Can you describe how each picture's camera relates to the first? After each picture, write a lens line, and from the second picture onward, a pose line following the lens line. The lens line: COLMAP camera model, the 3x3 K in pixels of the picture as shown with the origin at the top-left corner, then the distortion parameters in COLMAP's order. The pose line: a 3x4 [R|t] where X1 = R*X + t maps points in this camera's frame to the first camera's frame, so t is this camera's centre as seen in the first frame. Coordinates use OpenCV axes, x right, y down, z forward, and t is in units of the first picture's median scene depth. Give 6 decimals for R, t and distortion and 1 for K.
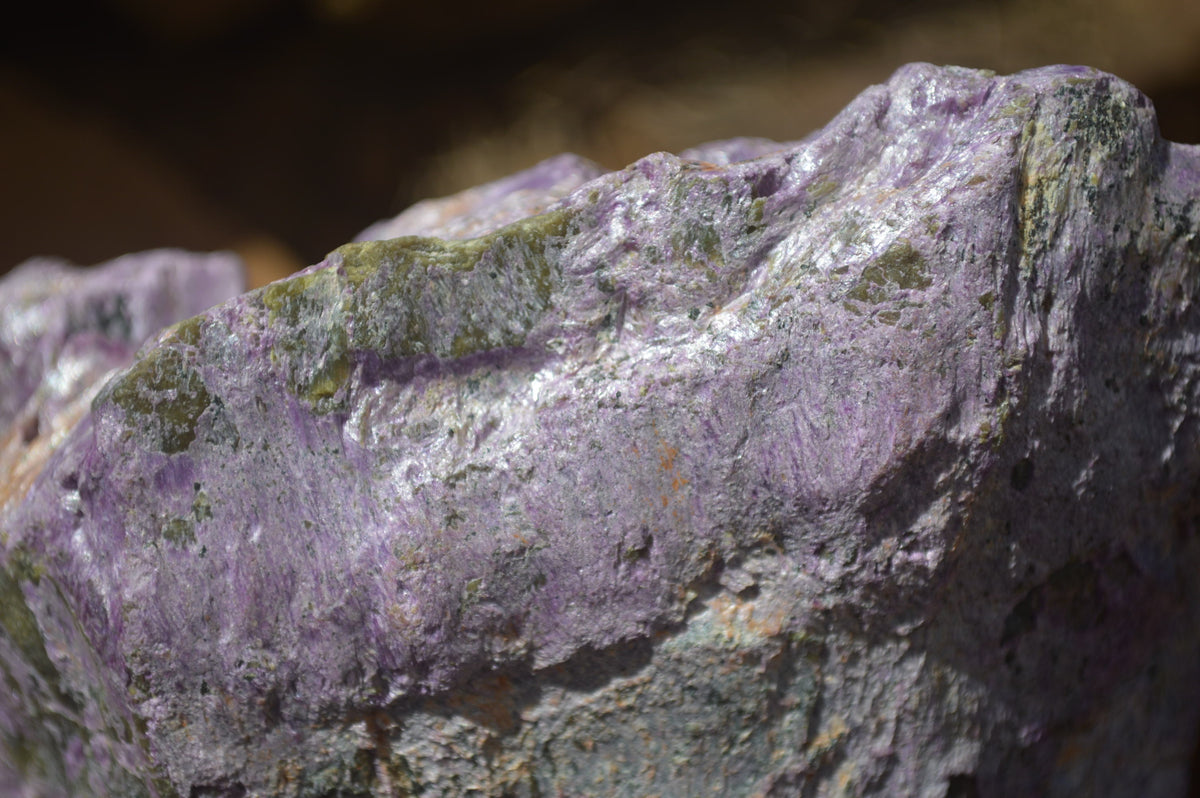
lens RADIAL K [[2631.8, 0, 600.7], [0, 2631.8, 401.8], [0, 0, 1]] dist [-0.014035, 0.000000]
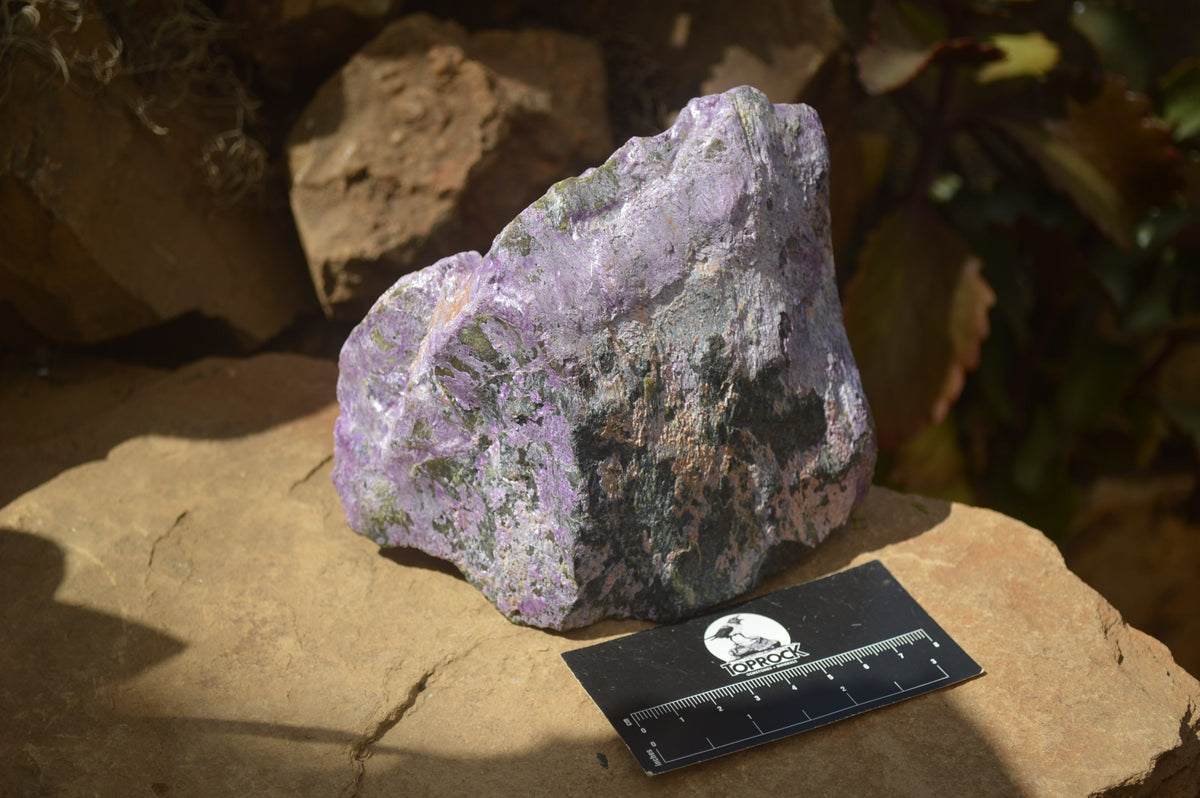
lens RADIAL K [[2631.8, 0, 599.5], [0, 2631.8, 397.8], [0, 0, 1]] dist [-0.014035, 0.000000]
pose [[0.909643, -0.255347, 0.327641, -1.128236], [0.348292, 0.898678, -0.266593, 1.014085], [-0.226370, 0.356619, 0.906410, -1.749572]]
